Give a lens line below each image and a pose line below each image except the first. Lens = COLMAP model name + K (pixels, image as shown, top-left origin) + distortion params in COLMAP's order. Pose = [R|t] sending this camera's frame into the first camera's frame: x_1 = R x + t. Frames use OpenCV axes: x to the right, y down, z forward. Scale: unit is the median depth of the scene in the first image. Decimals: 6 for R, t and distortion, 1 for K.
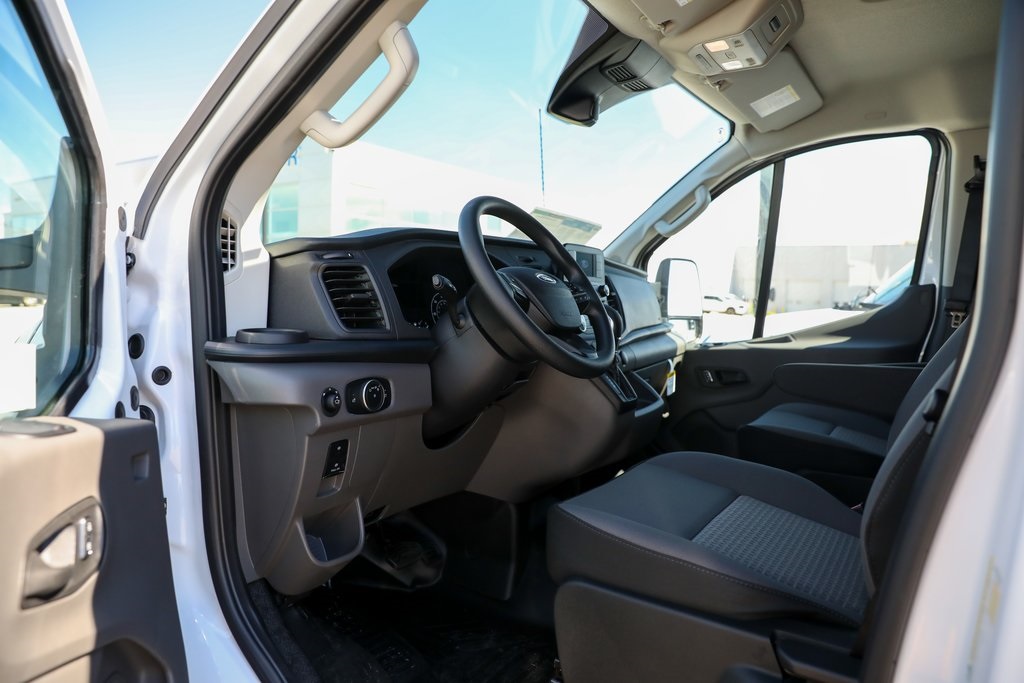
lens RADIAL K [[699.4, 0, 512.0], [0, 699.4, 341.5], [0, 0, 1]] dist [-0.111863, 0.096448]
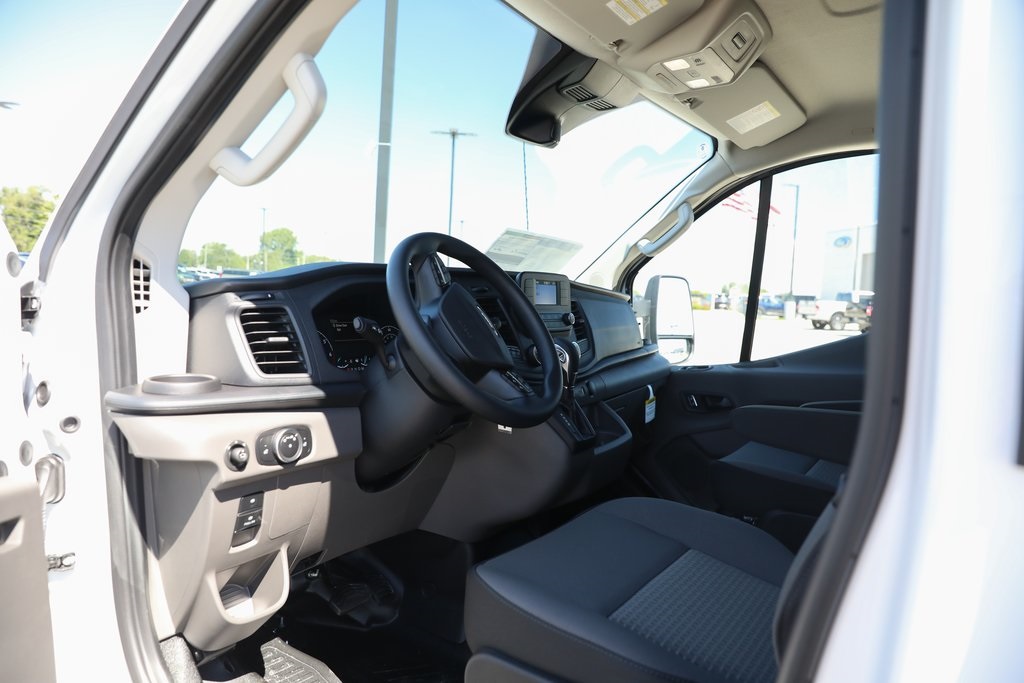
lens RADIAL K [[699.4, 0, 512.0], [0, 699.4, 341.5], [0, 0, 1]] dist [-0.111863, 0.096448]
pose [[0.999575, 0.000859, -0.029134, 0.083640], [-0.001008, 0.999986, -0.005100, -0.037847], [0.029129, 0.005127, 0.999563, 0.041163]]
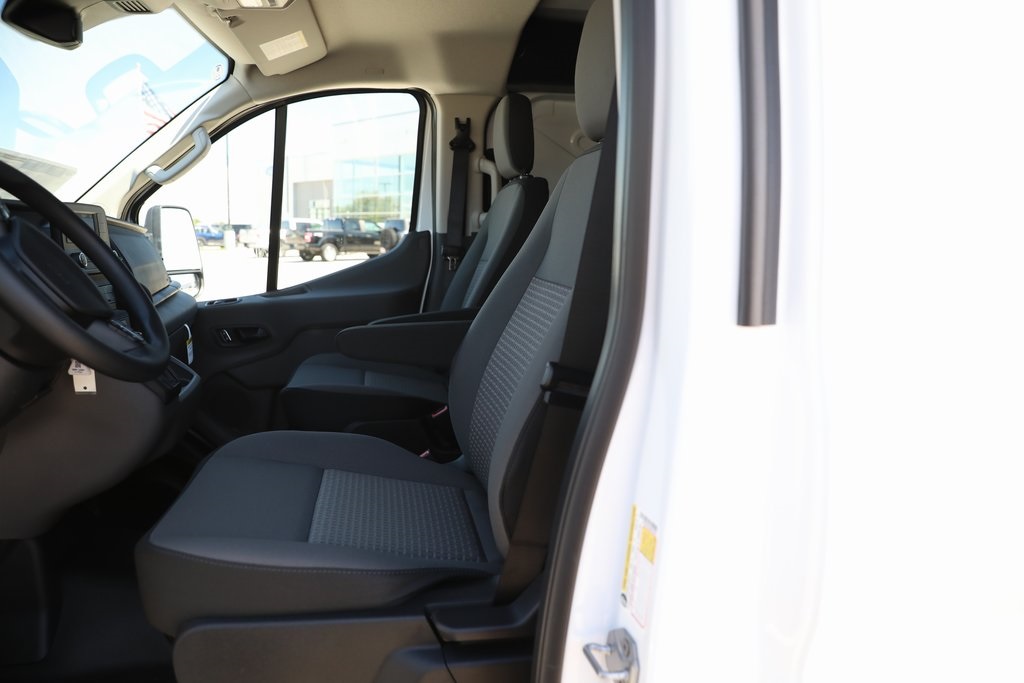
lens RADIAL K [[699.4, 0, 512.0], [0, 699.4, 341.5], [0, 0, 1]] dist [-0.111863, 0.096448]
pose [[0.733507, -0.128225, 0.667478, -0.074596], [0.062764, 0.990626, 0.121331, -0.042438], [-0.676778, -0.047103, 0.734679, 0.075879]]
